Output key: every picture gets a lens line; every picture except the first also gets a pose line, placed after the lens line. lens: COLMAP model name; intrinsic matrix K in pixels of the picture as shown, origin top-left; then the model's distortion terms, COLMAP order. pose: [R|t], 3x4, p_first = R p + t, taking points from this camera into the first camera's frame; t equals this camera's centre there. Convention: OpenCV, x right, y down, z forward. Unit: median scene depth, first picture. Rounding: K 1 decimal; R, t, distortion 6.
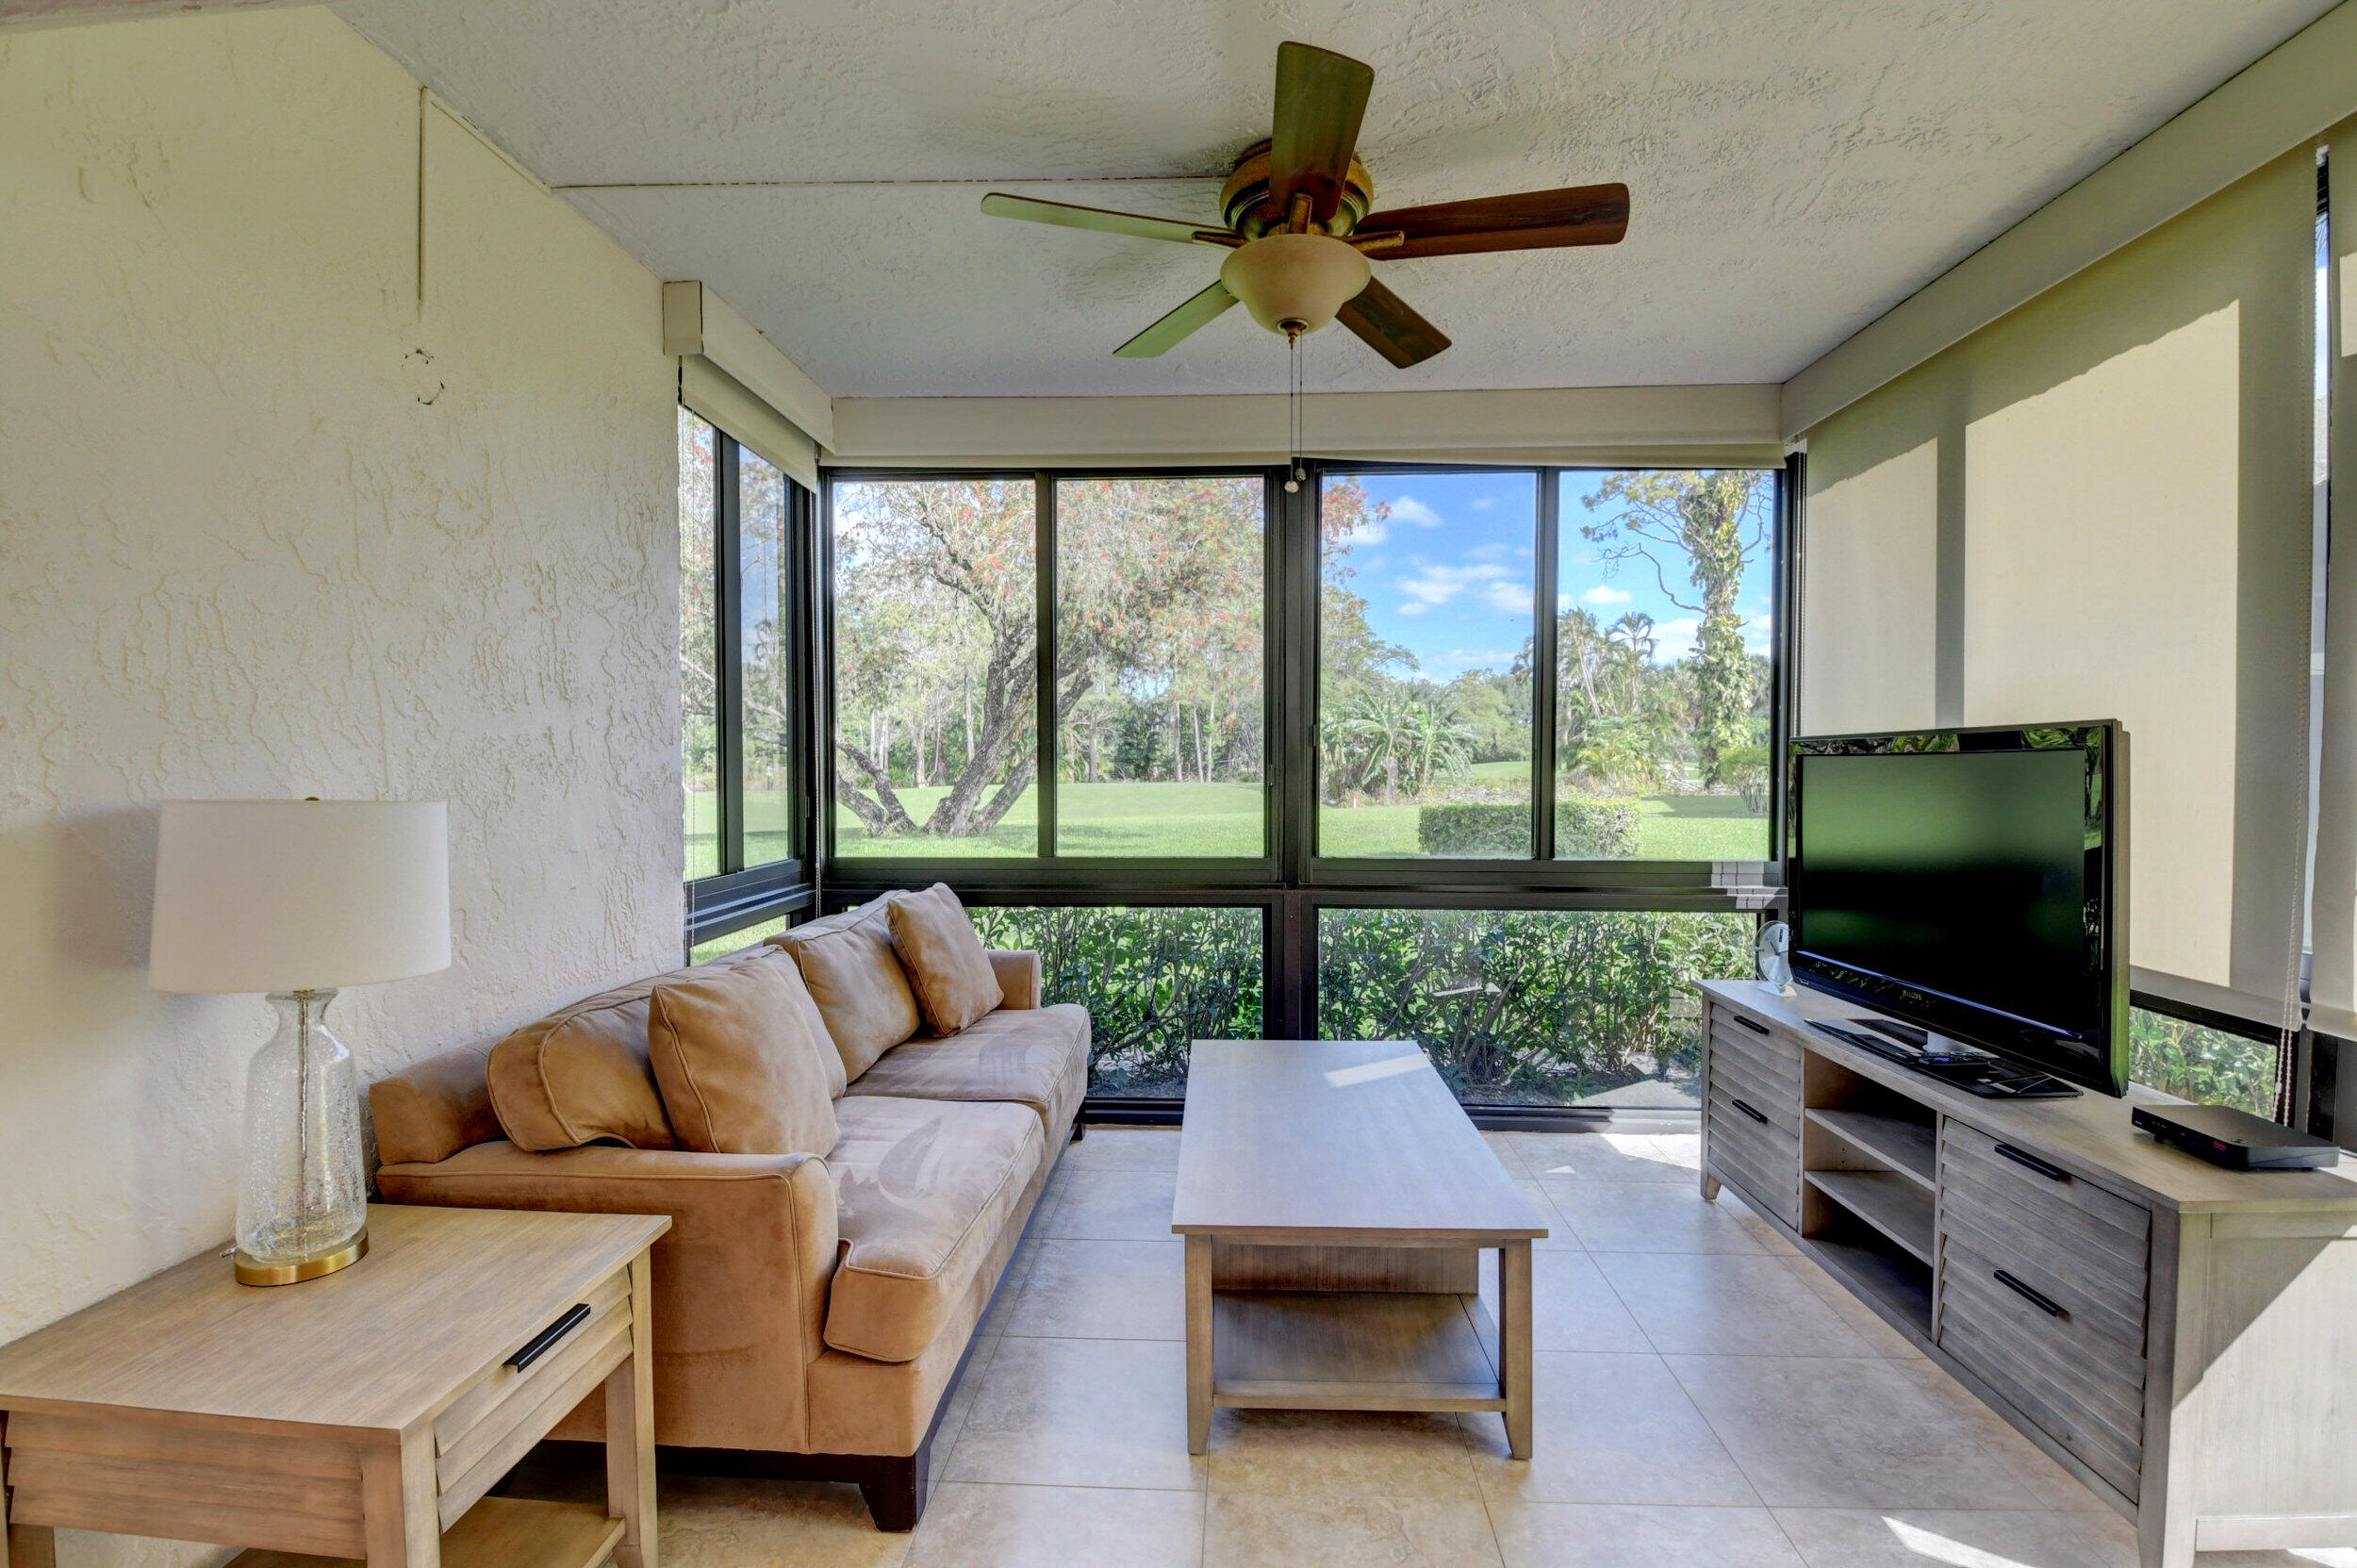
lens RADIAL K [[1039.0, 0, 1180.0], [0, 1039.0, 797.7], [0, 0, 1]] dist [0.000263, -0.014613]
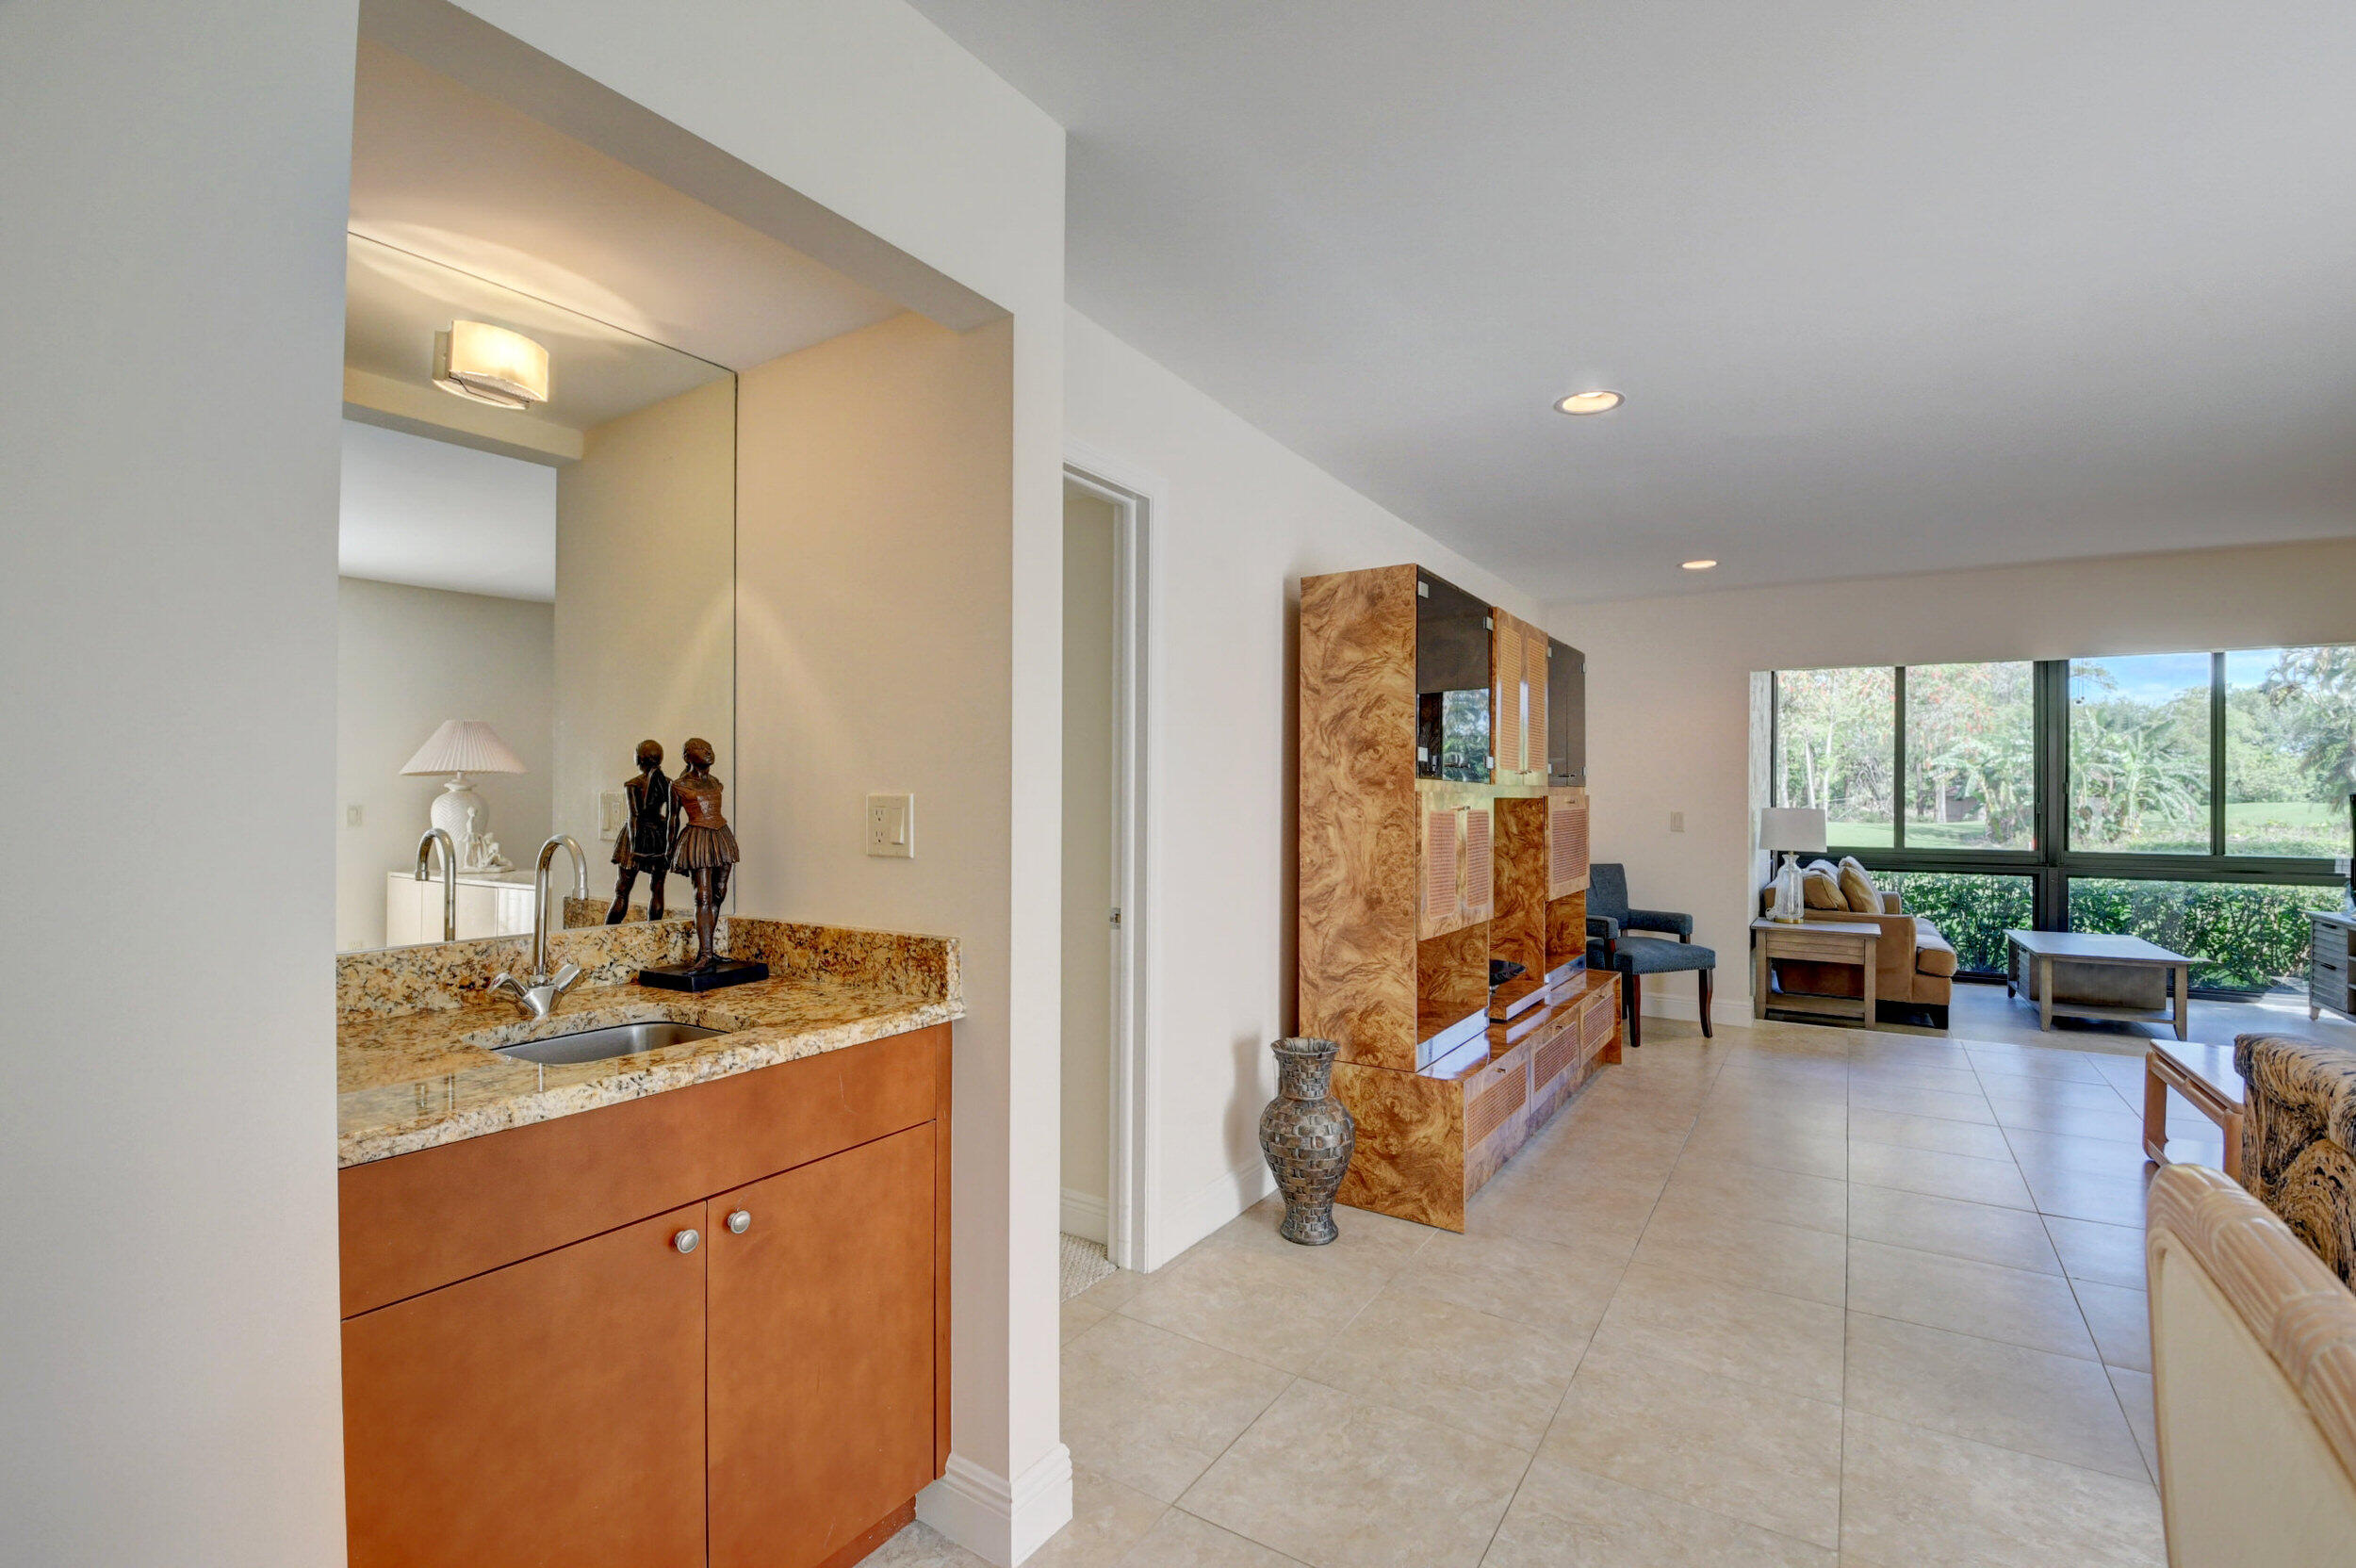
lens RADIAL K [[1038.5, 0, 1177.1], [0, 1038.5, 778.1], [0, 0, 1]] dist [0.000263, -0.014613]
pose [[0.870610, 0.001937, -0.491971, -0.032188], [-0.026876, 0.998686, -0.043628, 0.004295], [0.491240, 0.051205, 0.869518, -0.130115]]
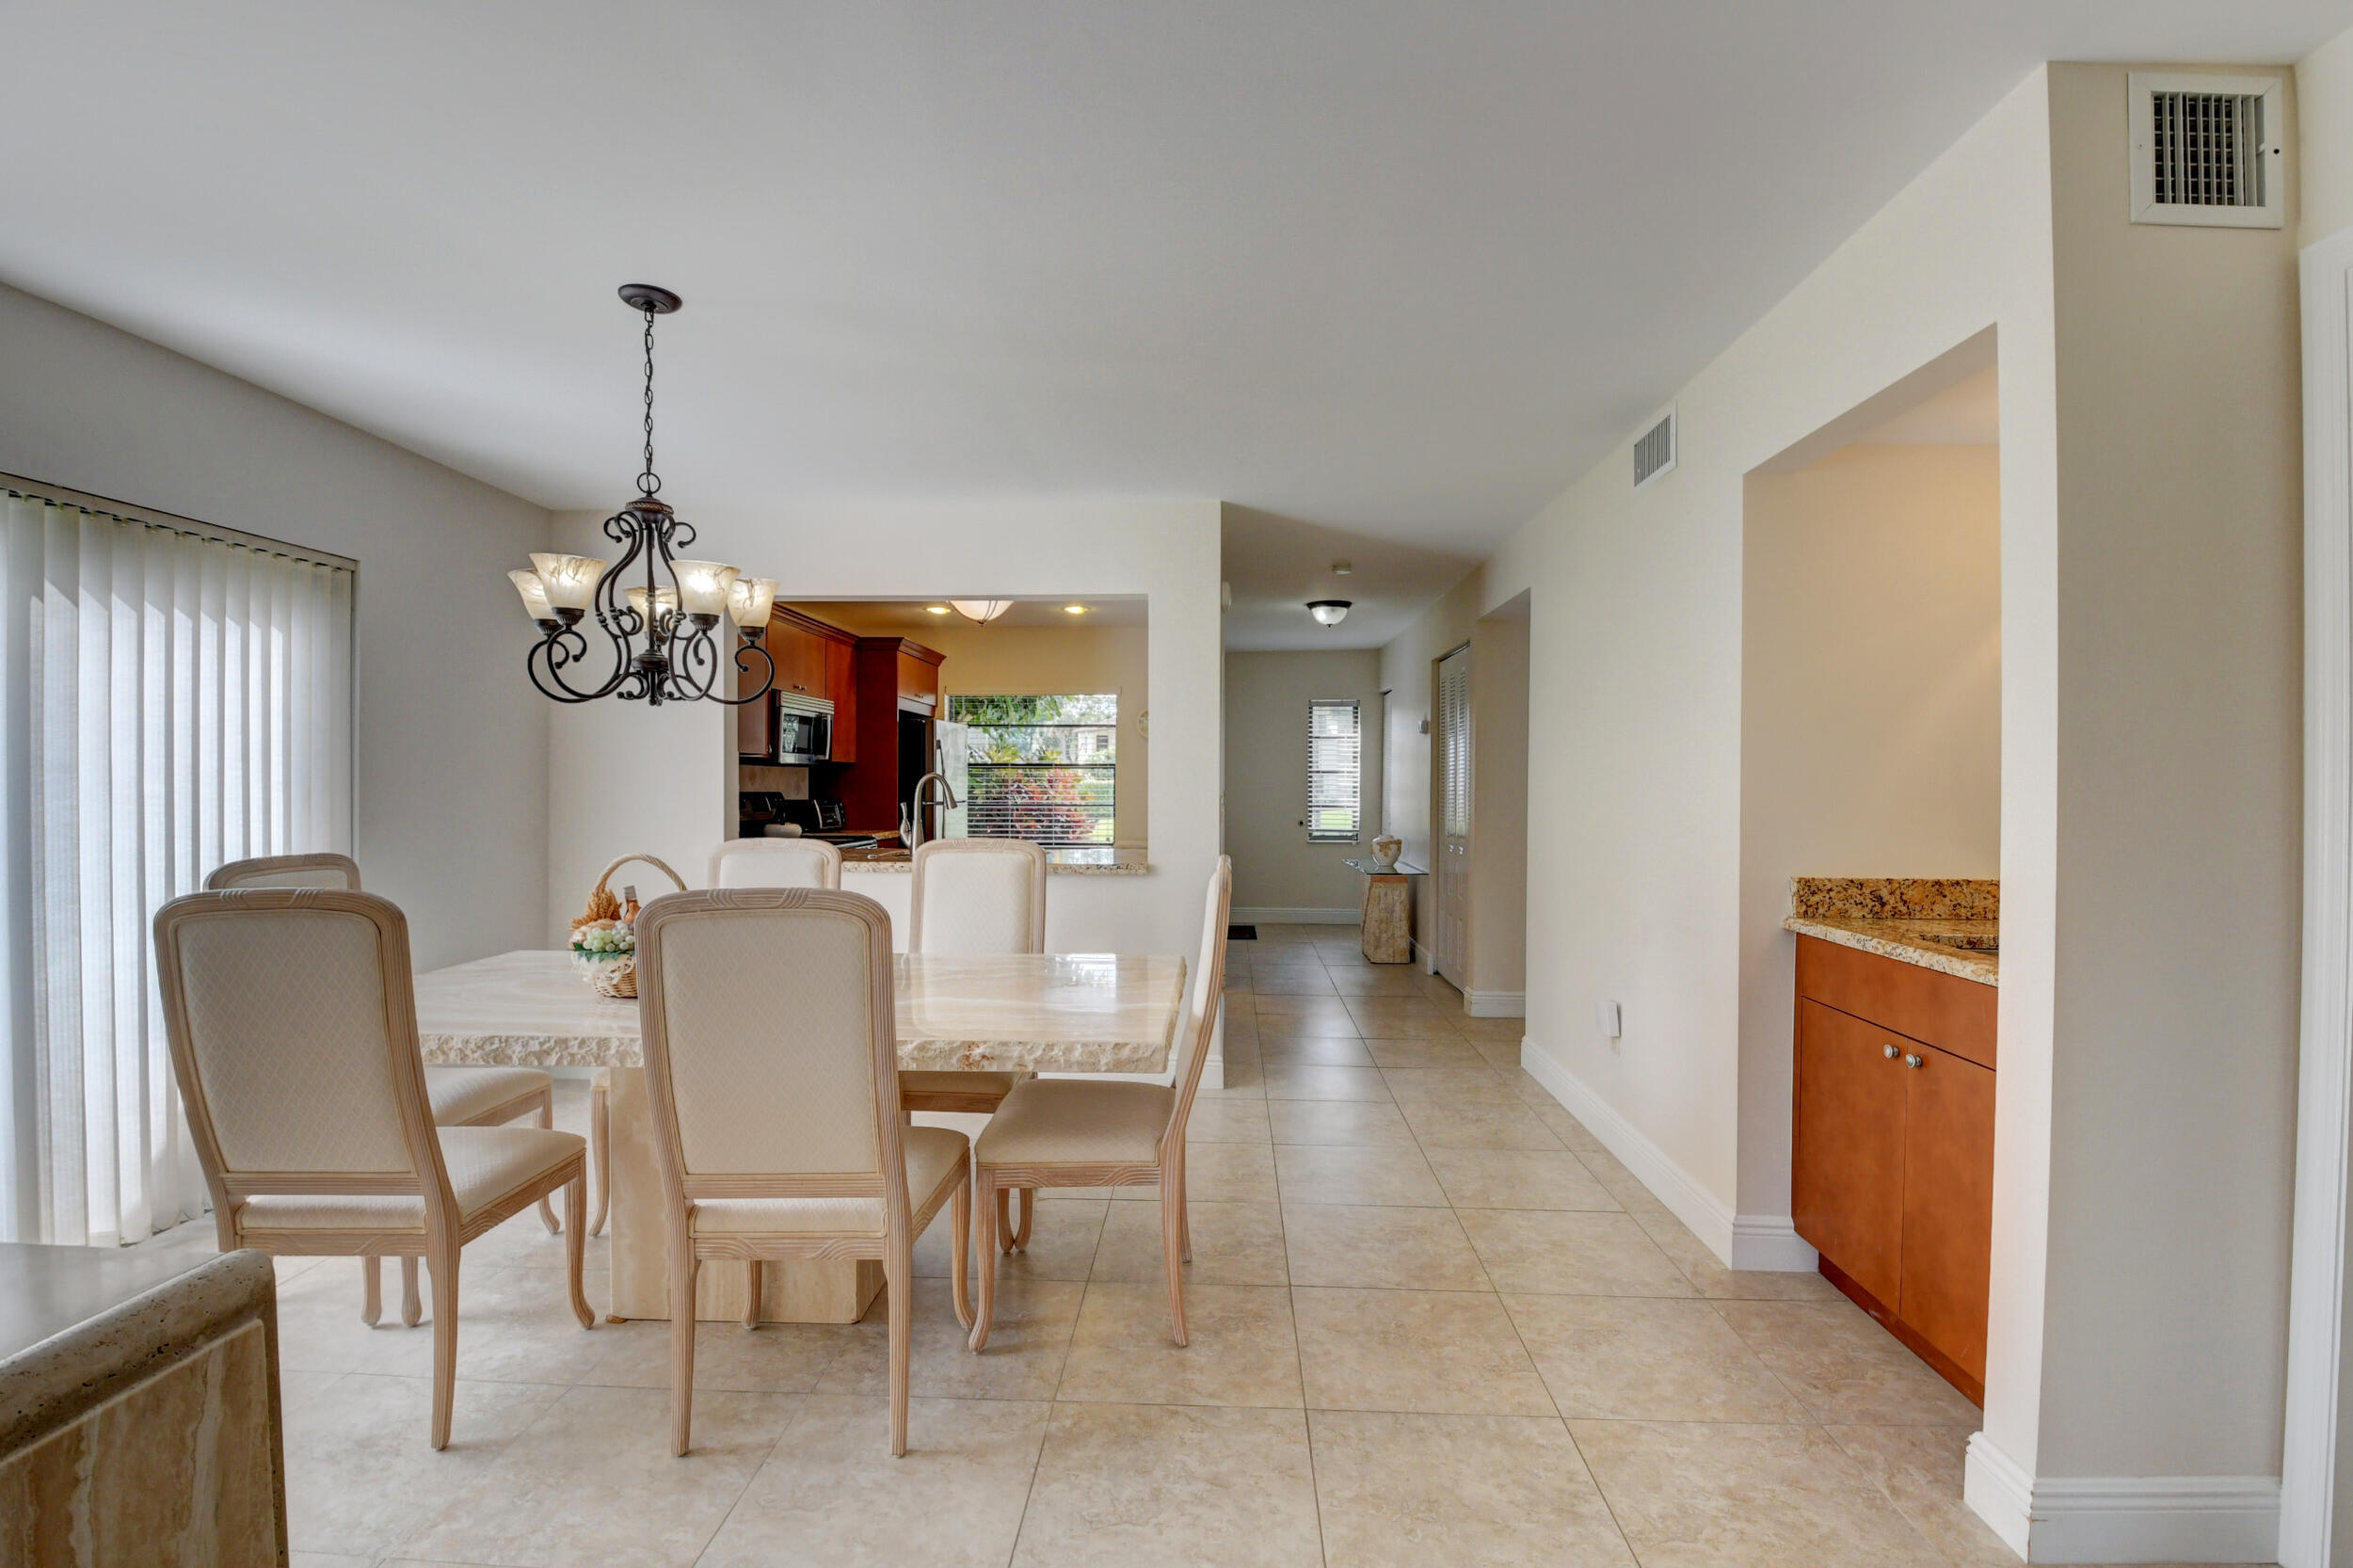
lens RADIAL K [[1037.2, 0, 1181.5], [0, 1037.2, 783.2], [0, 0, 1]] dist [0.000263, -0.014613]
pose [[-0.999698, -0.003810, -0.024289, -0.023925], [-0.004790, 0.999172, 0.040408, 0.002021], [0.024115, 0.040513, -0.998888, -0.060074]]
